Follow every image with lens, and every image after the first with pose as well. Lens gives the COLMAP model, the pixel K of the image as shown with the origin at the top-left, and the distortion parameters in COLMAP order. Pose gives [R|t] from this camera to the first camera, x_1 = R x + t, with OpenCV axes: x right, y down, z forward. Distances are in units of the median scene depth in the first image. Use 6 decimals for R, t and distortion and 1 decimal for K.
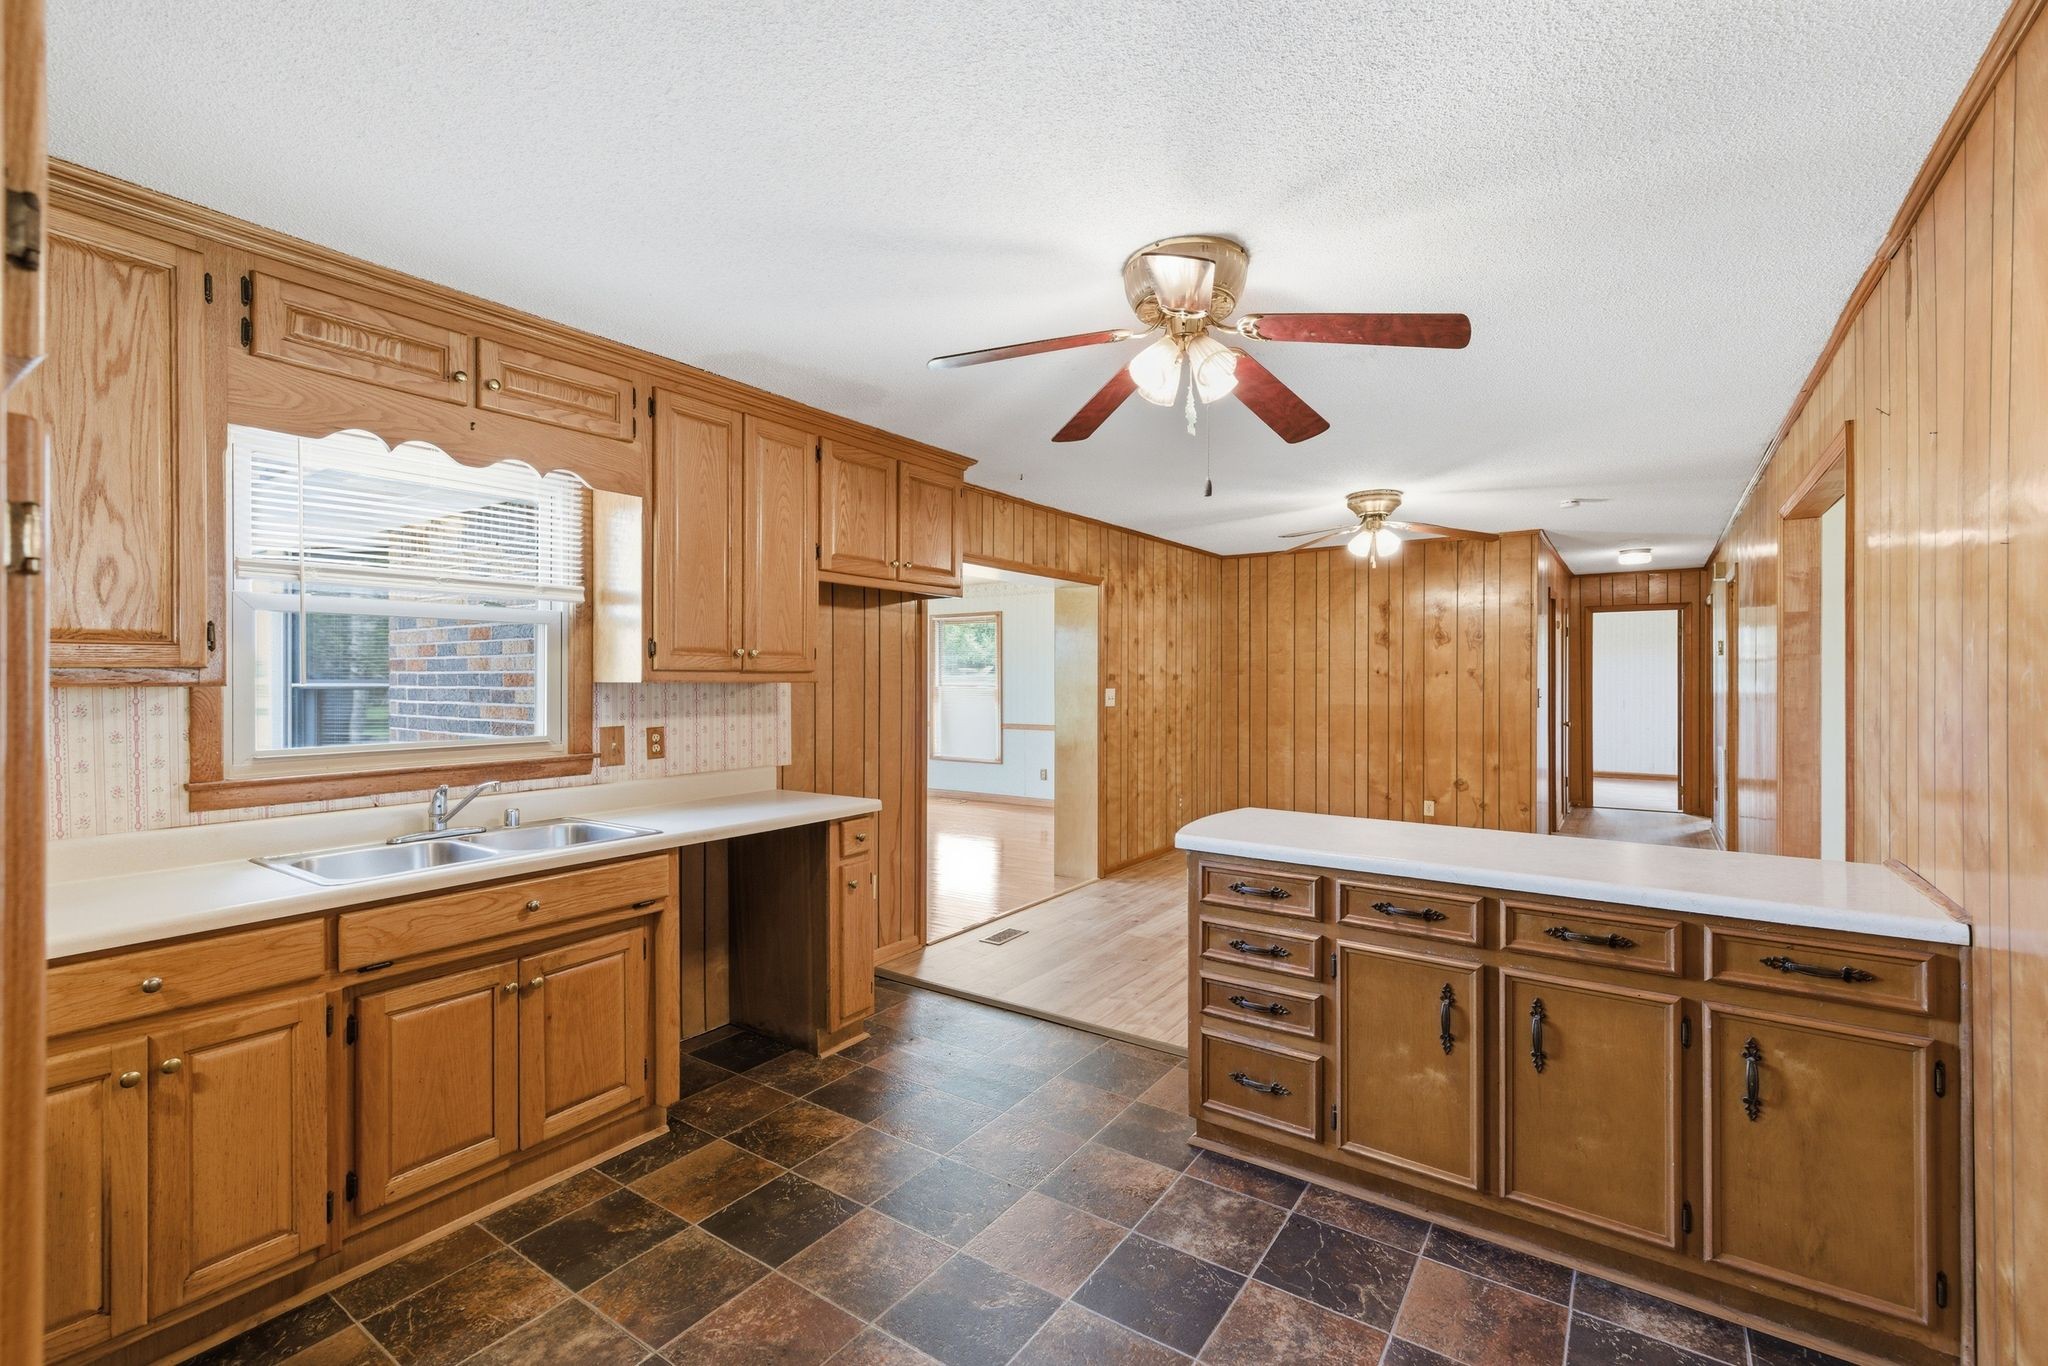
lens RADIAL K [[896.3, 0, 1024.5], [0, 896.3, 680.4], [0, 0, 1]] dist [0.009586, 0.000031]
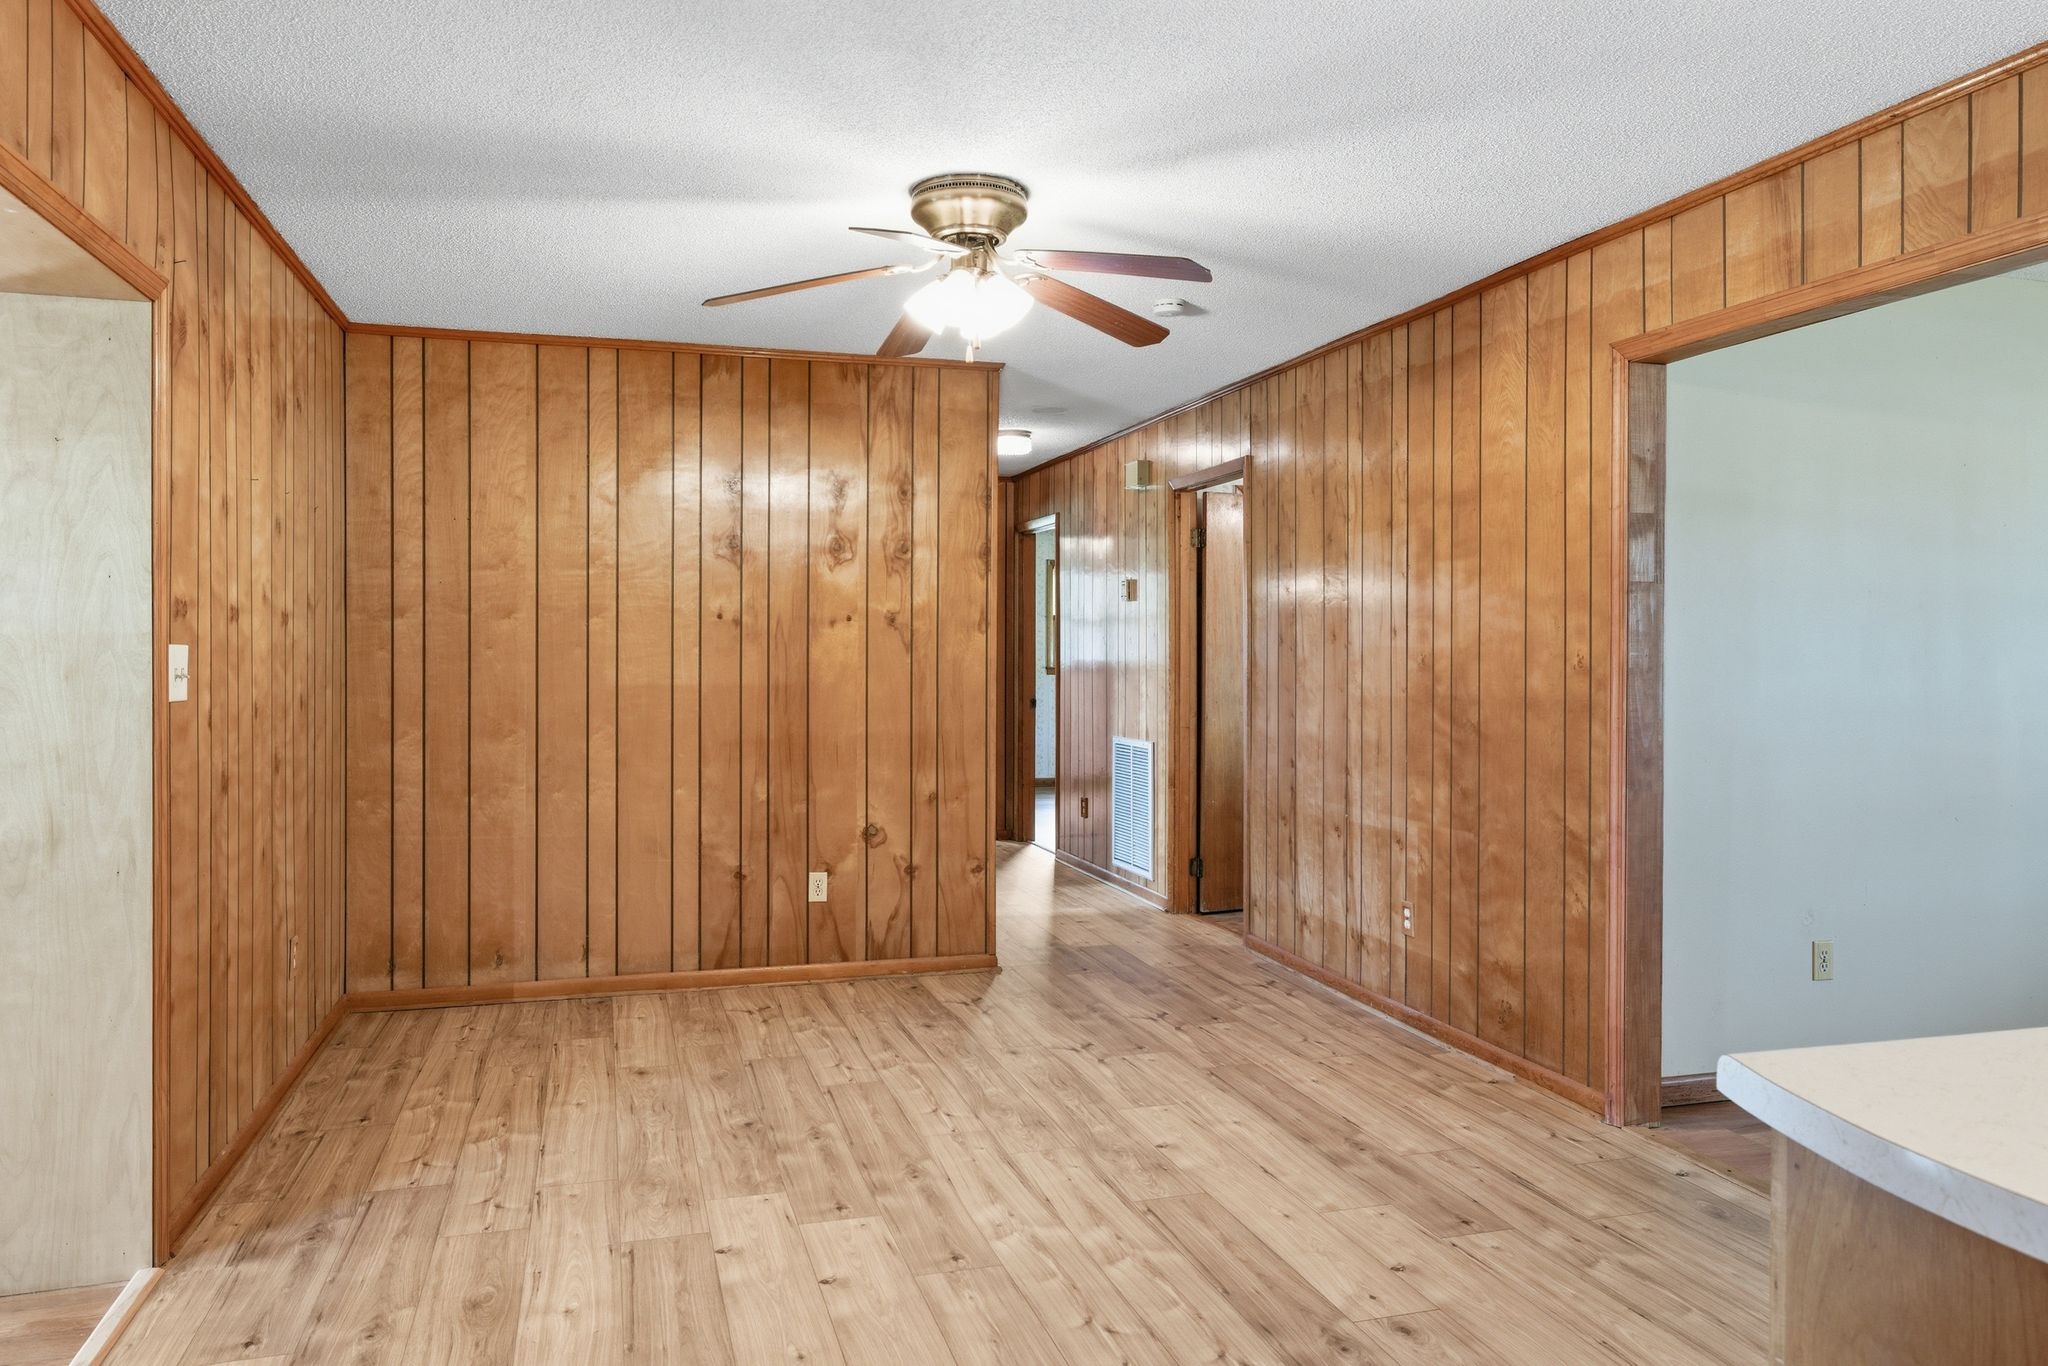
lens RADIAL K [[1381.1, 0, 1024.5], [0, 1381.1, 663.4], [0, 0, 1]] dist [-0.033731, 0.001135]
pose [[0.621553, -0.005911, 0.783350, -0.084121], [0.000418, 0.999974, 0.007214, 0.011195], [-0.783372, -0.004156, 0.621539, 0.433260]]
